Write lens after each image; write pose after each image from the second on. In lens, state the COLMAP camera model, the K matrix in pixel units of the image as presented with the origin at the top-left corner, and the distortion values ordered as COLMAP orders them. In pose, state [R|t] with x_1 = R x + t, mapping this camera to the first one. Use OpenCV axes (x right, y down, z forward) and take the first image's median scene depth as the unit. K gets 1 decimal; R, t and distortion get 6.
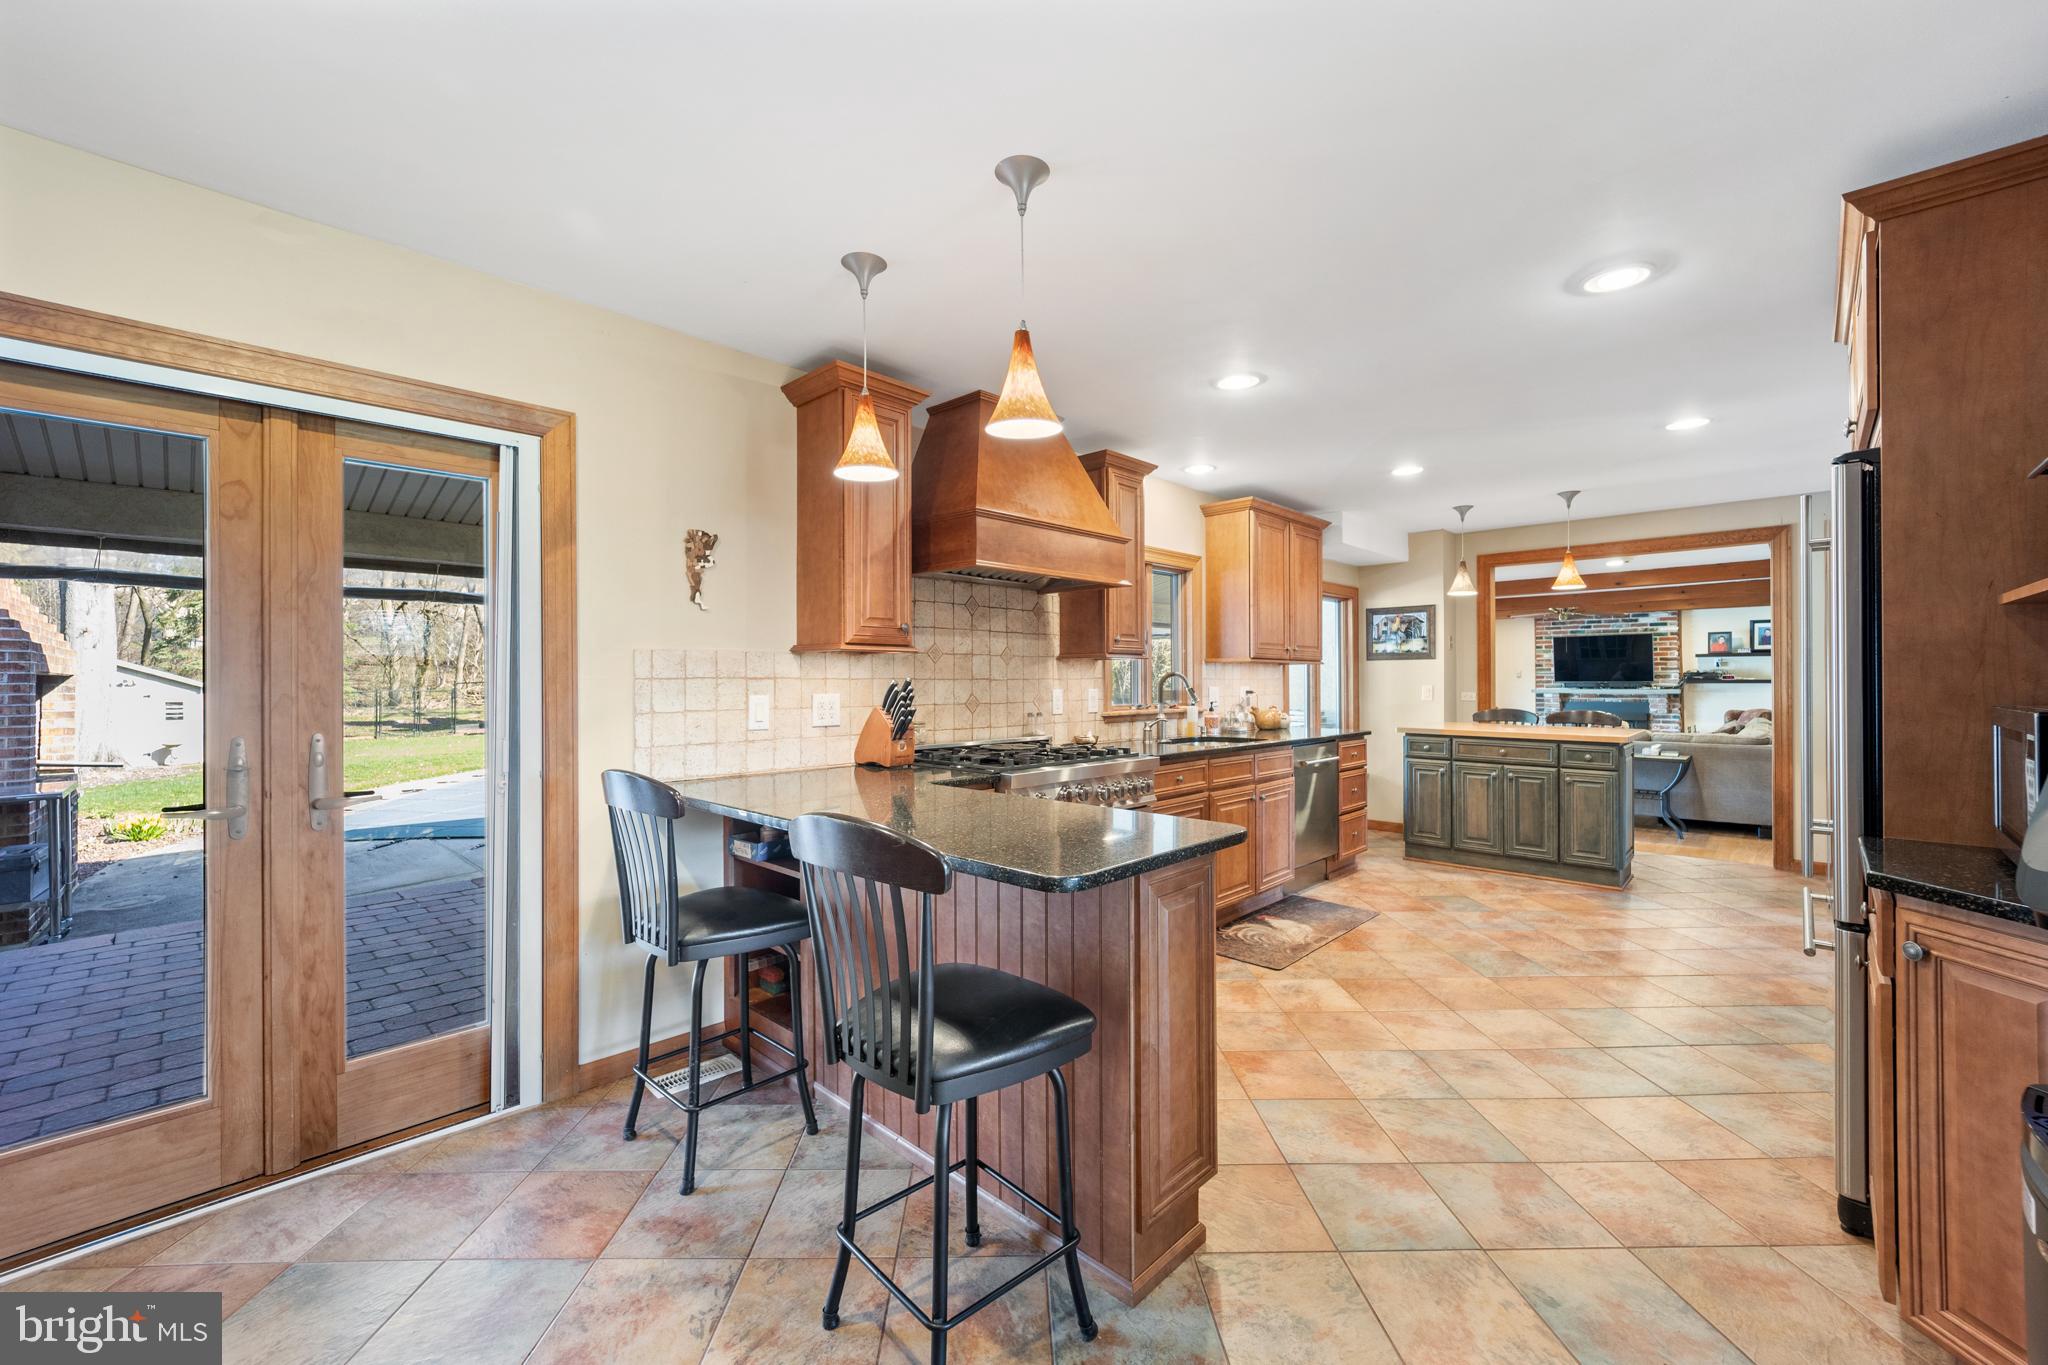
lens RADIAL K [[817.5, 0, 1024.6], [0, 817.5, 674.1], [0, 0, 1]] dist [-0.001238, -0.000870]
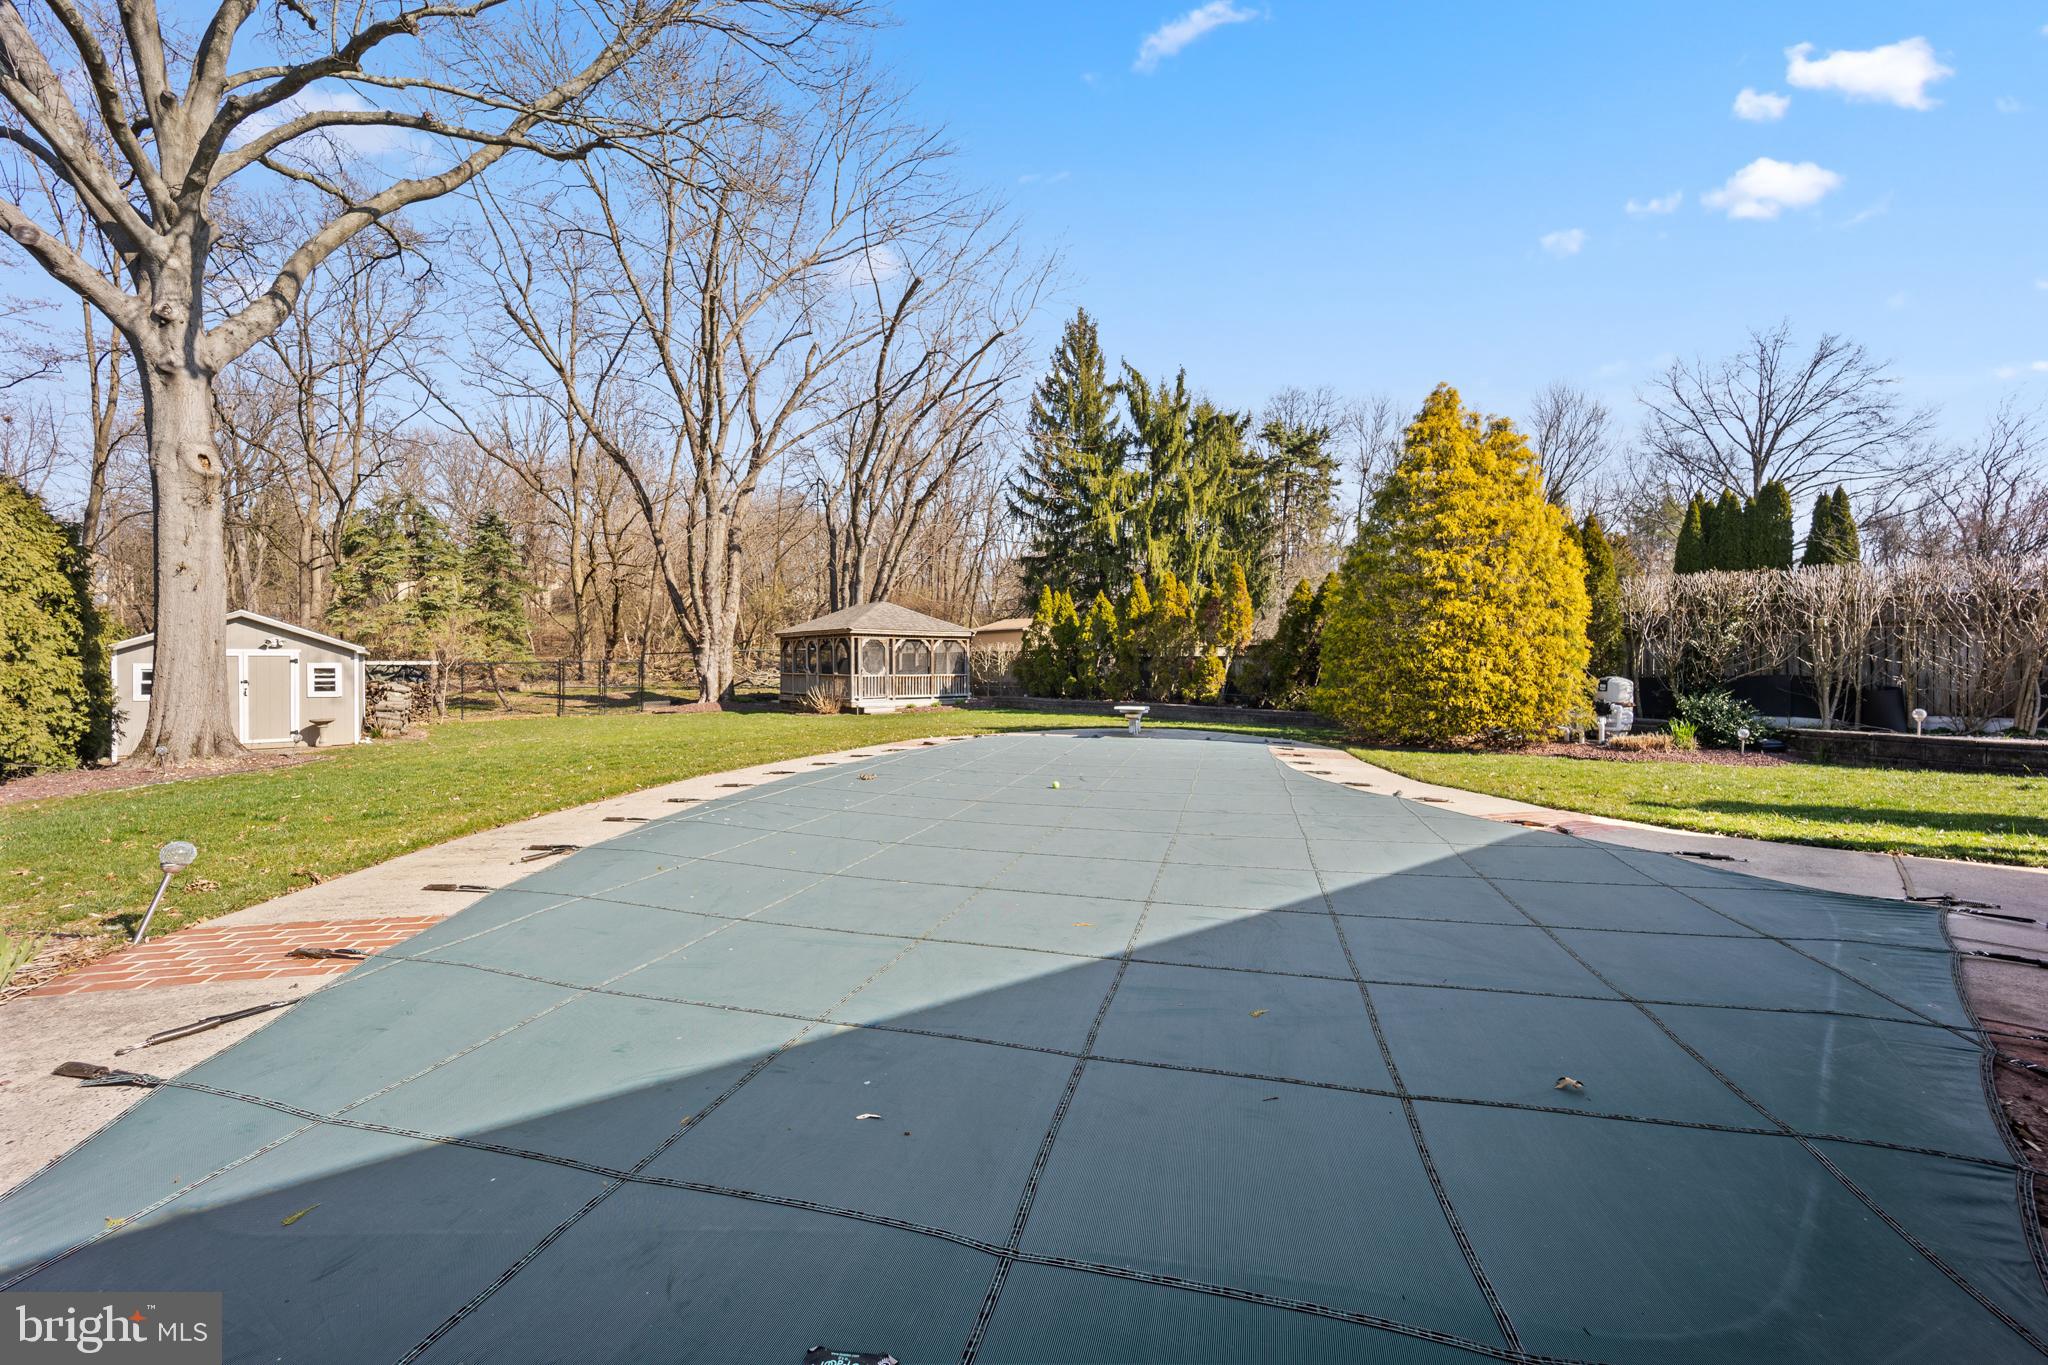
lens RADIAL K [[817.5, 0, 1031.0], [0, 817.5, 682.4], [0, 0, 1]] dist [-0.001238, -0.000870]
pose [[0.985901, 0.012414, -0.166867, -0.747152], [-0.007524, 0.999524, 0.029906, 0.063372], [0.167159, -0.028228, 0.985526, 1.093332]]
